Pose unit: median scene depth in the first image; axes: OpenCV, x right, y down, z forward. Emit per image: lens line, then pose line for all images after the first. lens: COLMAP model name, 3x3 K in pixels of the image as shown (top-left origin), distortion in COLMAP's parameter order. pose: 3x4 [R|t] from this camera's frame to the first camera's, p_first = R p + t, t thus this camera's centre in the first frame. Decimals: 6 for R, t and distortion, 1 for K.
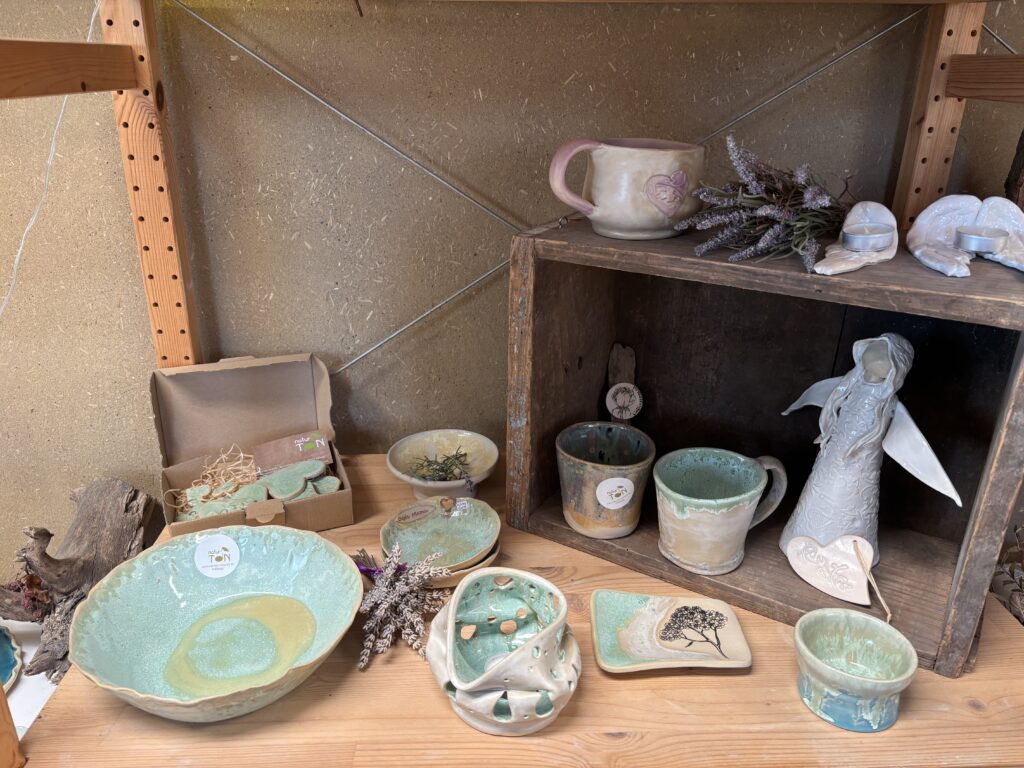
lens RADIAL K [[754.3, 0, 472.6], [0, 754.3, 408.3], [0, 0, 1]] dist [0.042153, -0.041328]
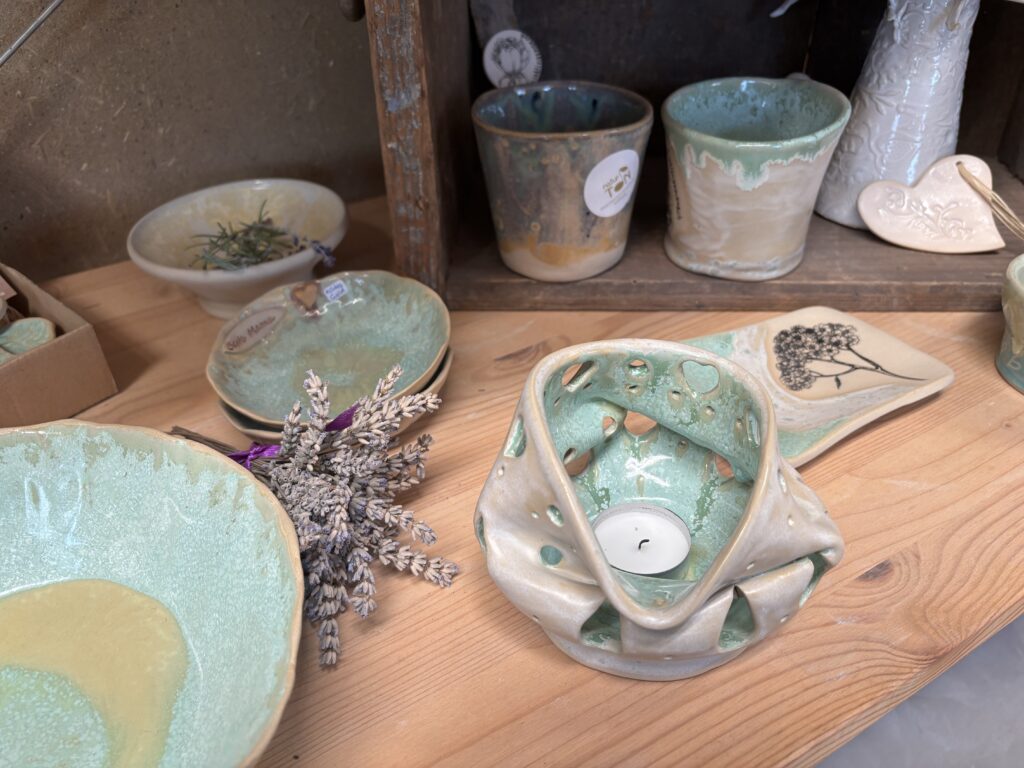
lens RADIAL K [[754.3, 0, 472.6], [0, 754.3, 408.3], [0, 0, 1]] dist [0.042153, -0.041328]
pose [[0.870623, -0.317511, 0.375768, -0.162702], [0.225322, 0.936370, 0.269148, 0.090300], [-0.437315, -0.149658, 0.886768, 0.506416]]
